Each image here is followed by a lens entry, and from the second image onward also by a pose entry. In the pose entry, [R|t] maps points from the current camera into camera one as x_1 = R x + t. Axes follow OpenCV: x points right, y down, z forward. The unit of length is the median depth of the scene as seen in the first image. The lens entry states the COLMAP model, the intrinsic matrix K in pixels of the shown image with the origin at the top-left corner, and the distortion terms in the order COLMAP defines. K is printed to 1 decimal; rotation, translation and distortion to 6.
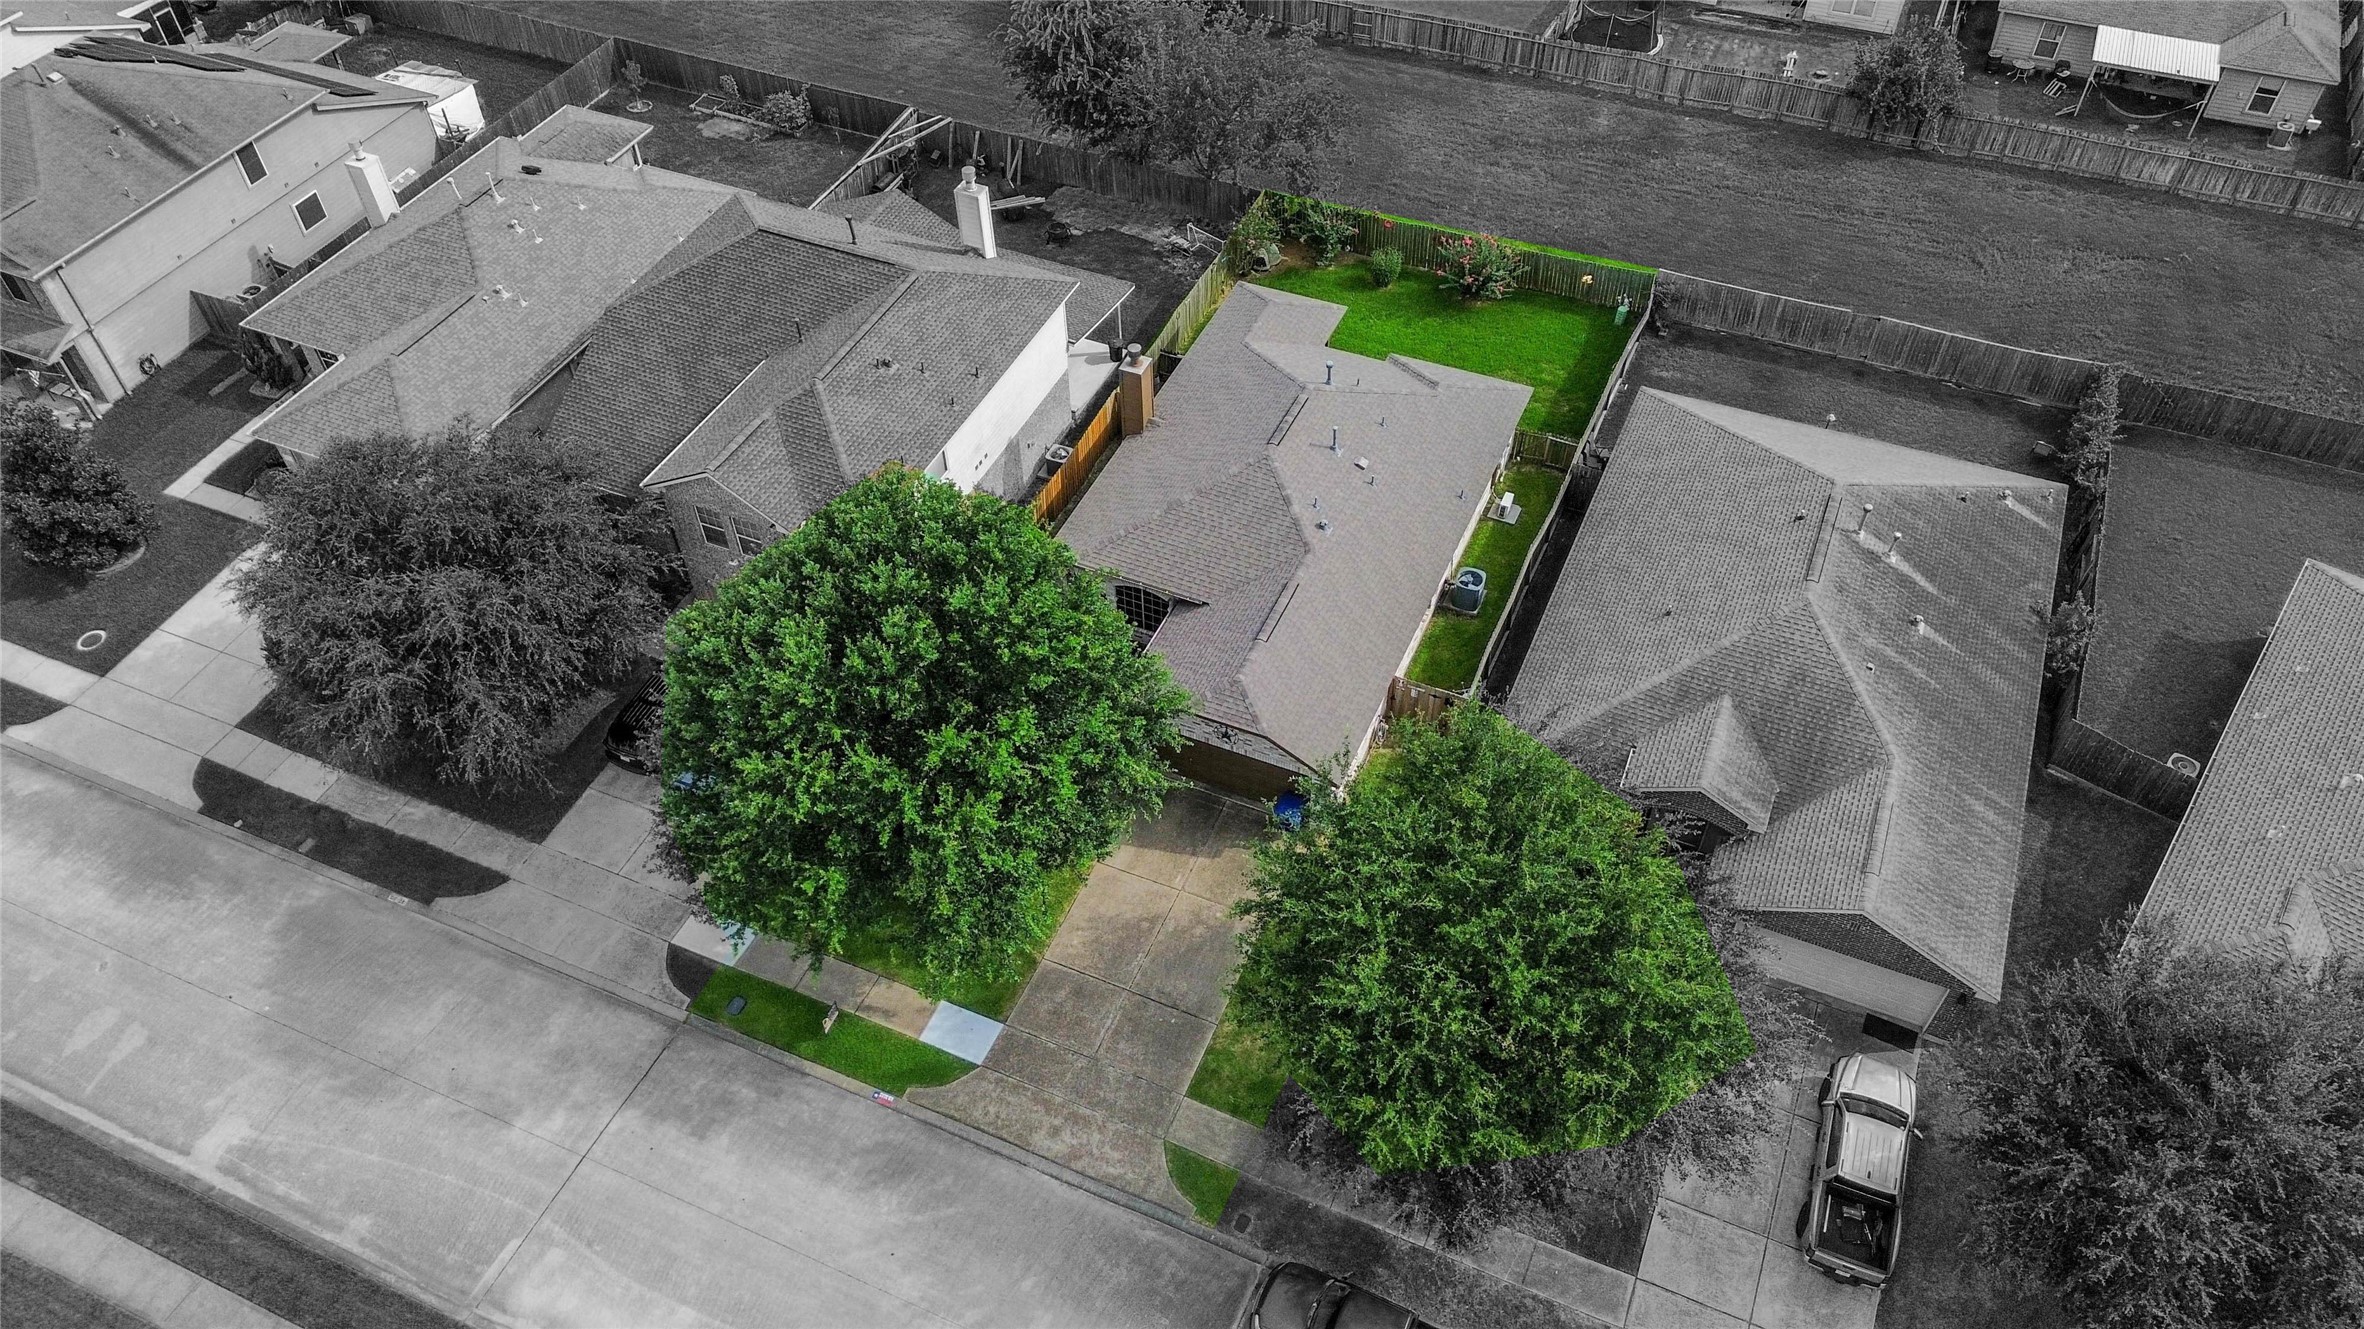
lens RADIAL K [[1644.0, 0, 1182.0], [0, 1644.0, 664.5], [0, 0, 1]] dist [0.060427, -0.055945]
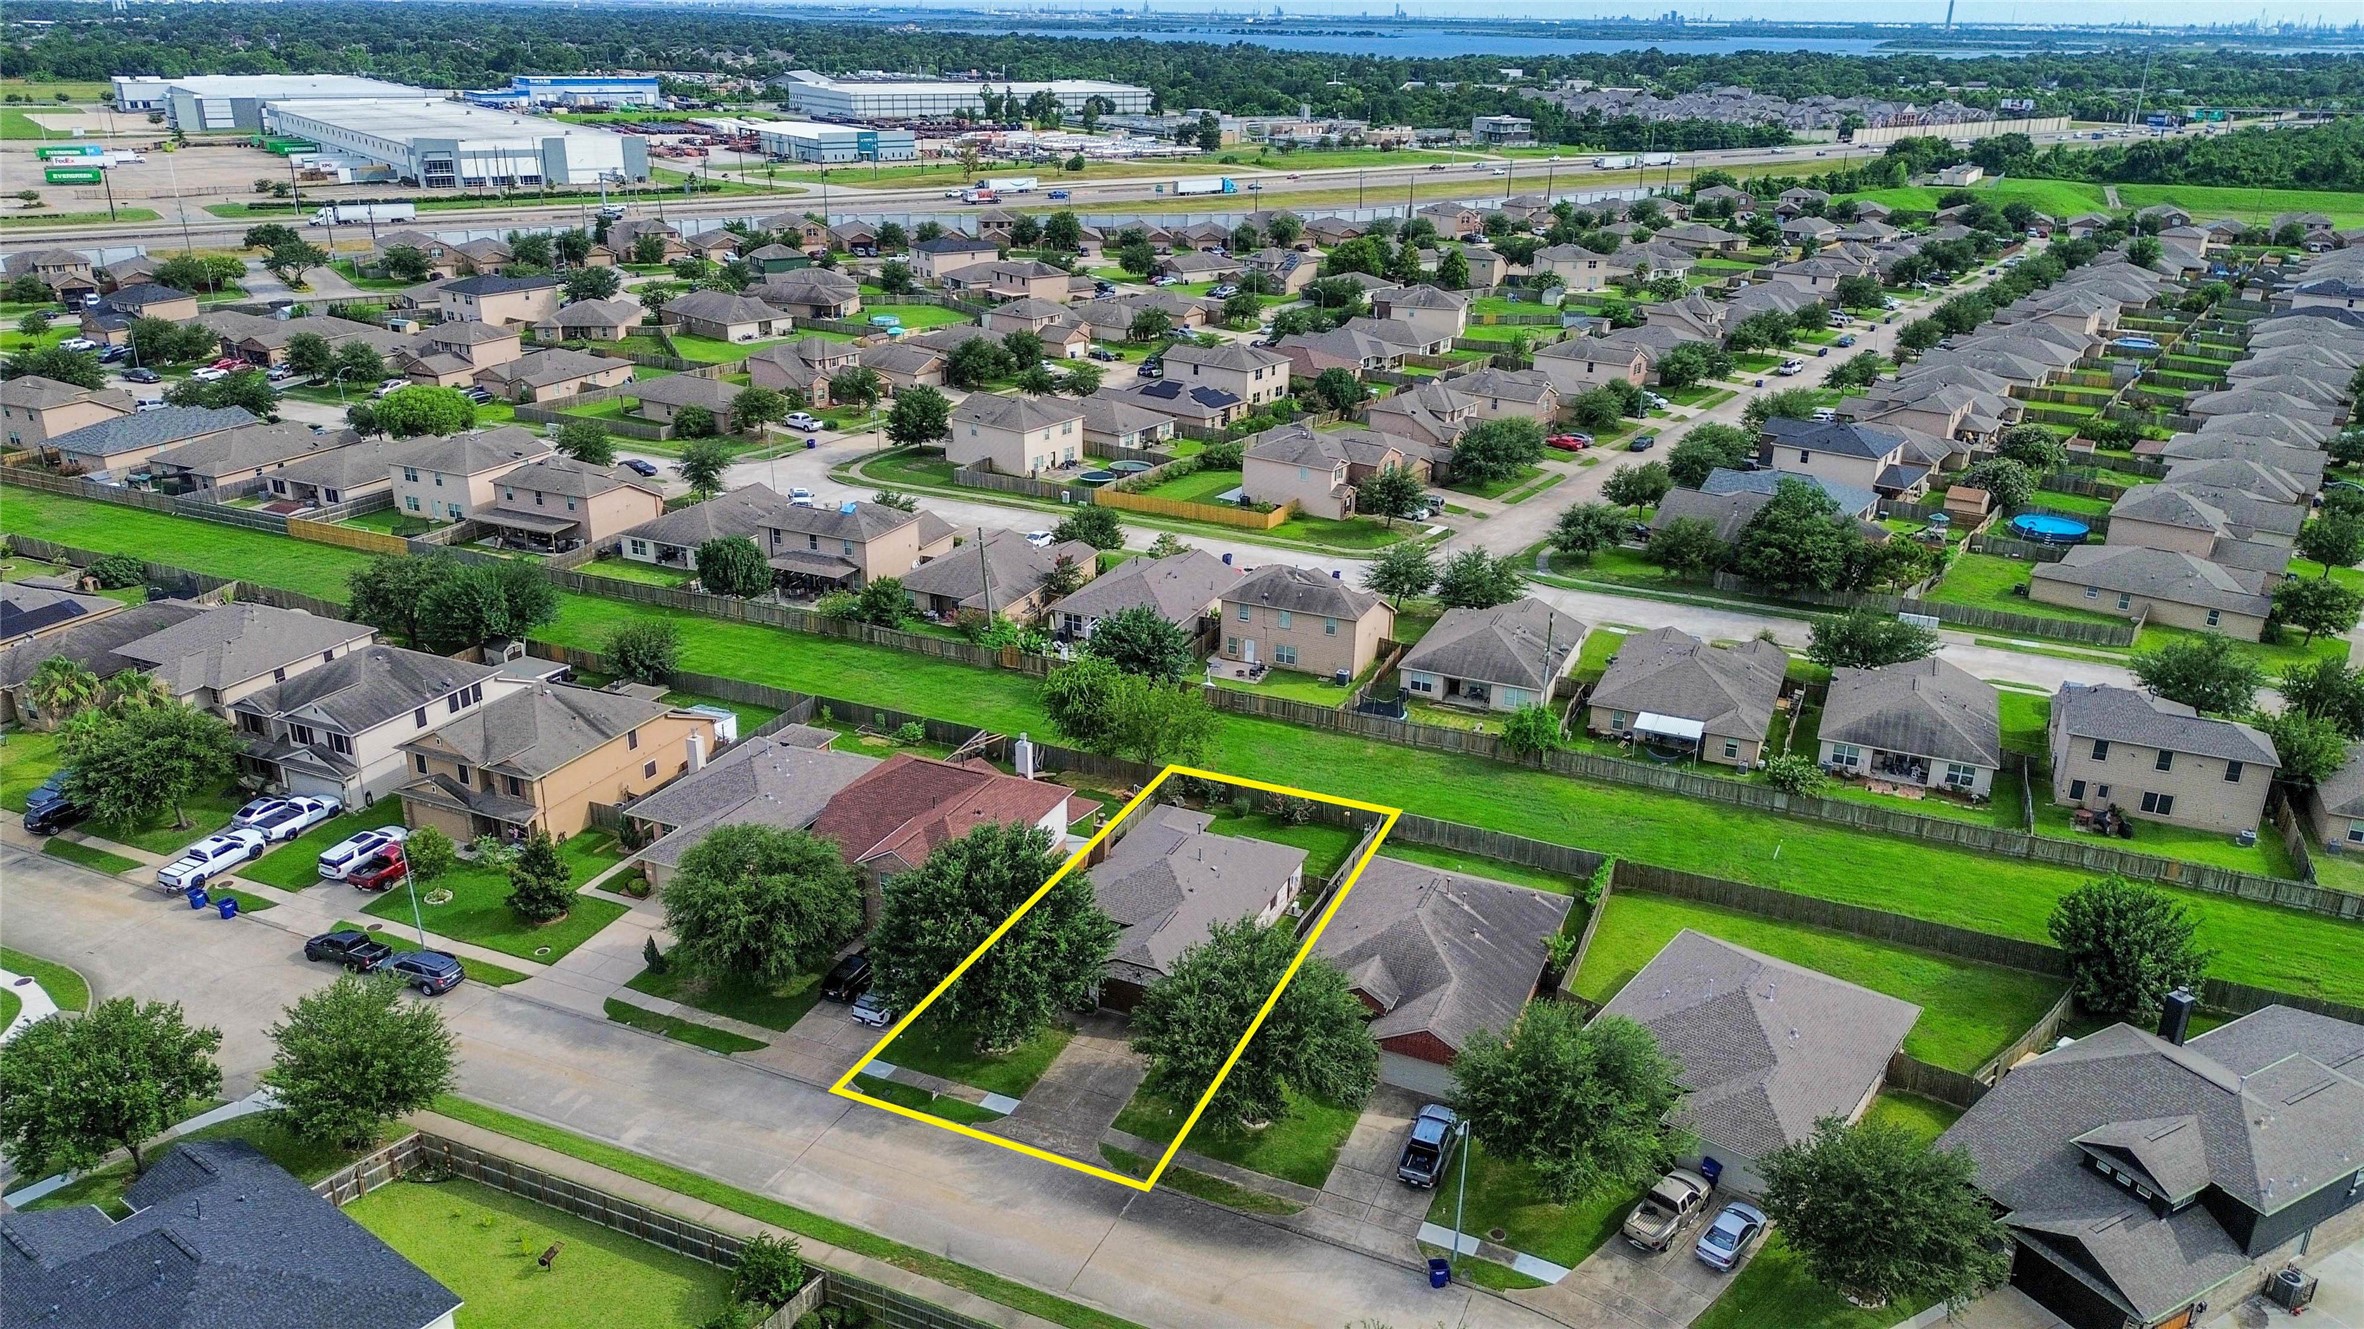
lens RADIAL K [[1644.0, 0, 1182.0], [0, 1644.0, 664.5], [0, 0, 1]] dist [0.060427, -0.055945]
pose [[0.999503, 0.029921, 0.009891, 0.035591], [-0.022488, 0.897072, -0.441312, 0.429640], [-0.022077, 0.440870, 0.897299, -0.715149]]
